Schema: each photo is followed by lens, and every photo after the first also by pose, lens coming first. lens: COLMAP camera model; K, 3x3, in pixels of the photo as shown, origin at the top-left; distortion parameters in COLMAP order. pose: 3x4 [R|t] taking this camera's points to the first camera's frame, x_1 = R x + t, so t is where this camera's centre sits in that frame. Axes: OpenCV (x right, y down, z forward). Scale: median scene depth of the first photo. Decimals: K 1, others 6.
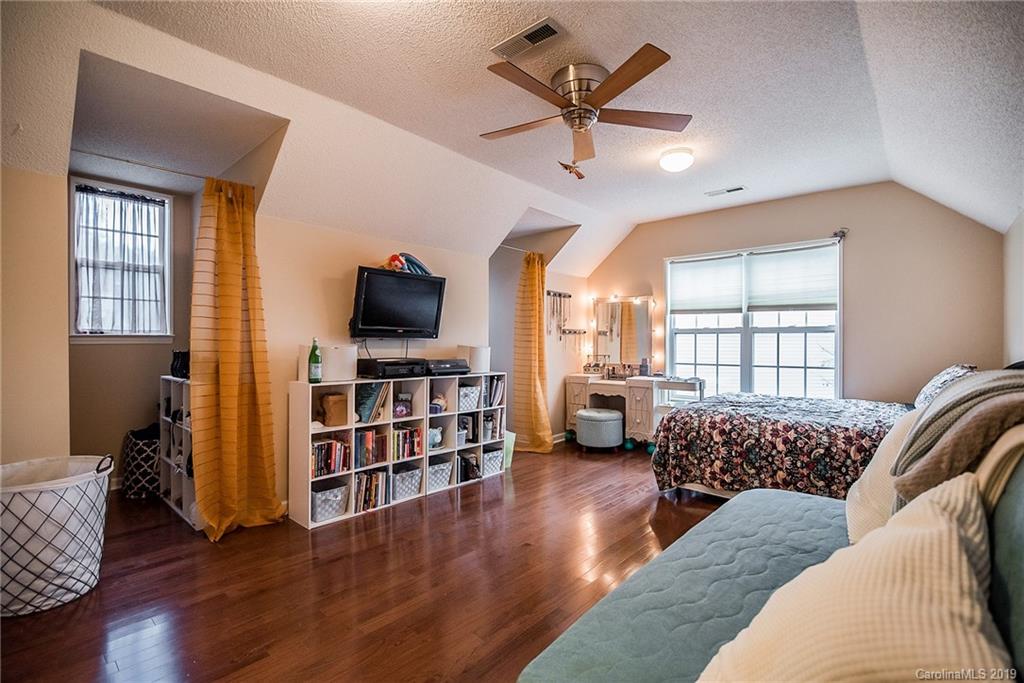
lens RADIAL K [[476.4, 0, 519.7], [0, 476.4, 343.6], [0, 0, 1]] dist [-0.014956, -0.001268]
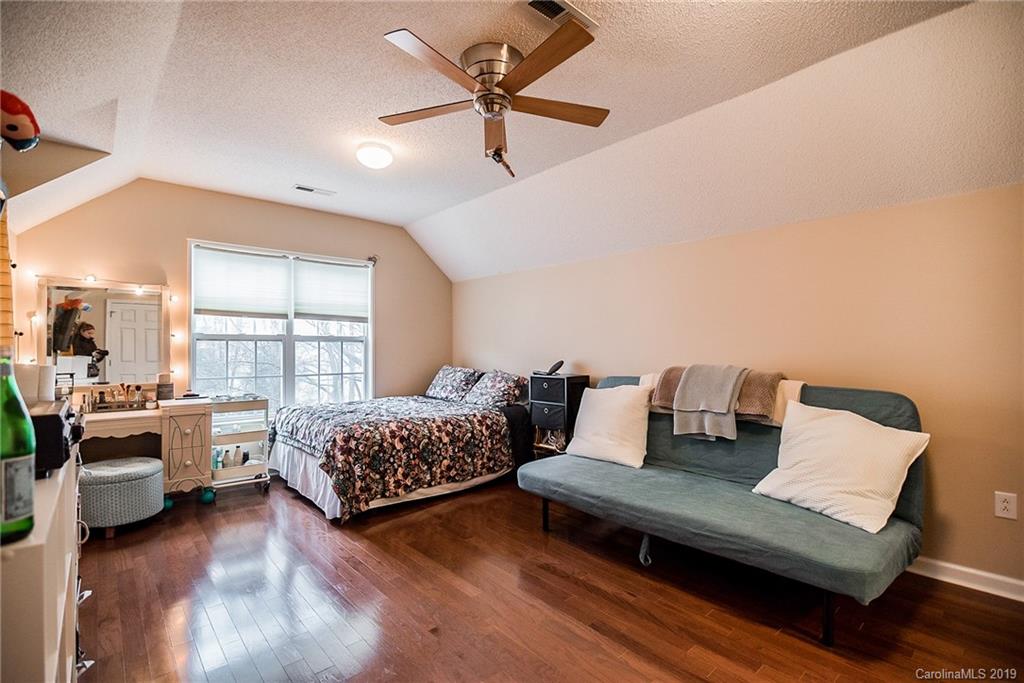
lens RADIAL K [[476.4, 0, 518.7], [0, 476.4, 342.0], [0, 0, 1]] dist [-0.014956, -0.001268]
pose [[0.113761, 0.015458, 0.993388, -0.456684], [0.004333, 0.999862, -0.016055, -0.004373], [-0.993499, 0.006131, 0.113678, 0.505699]]
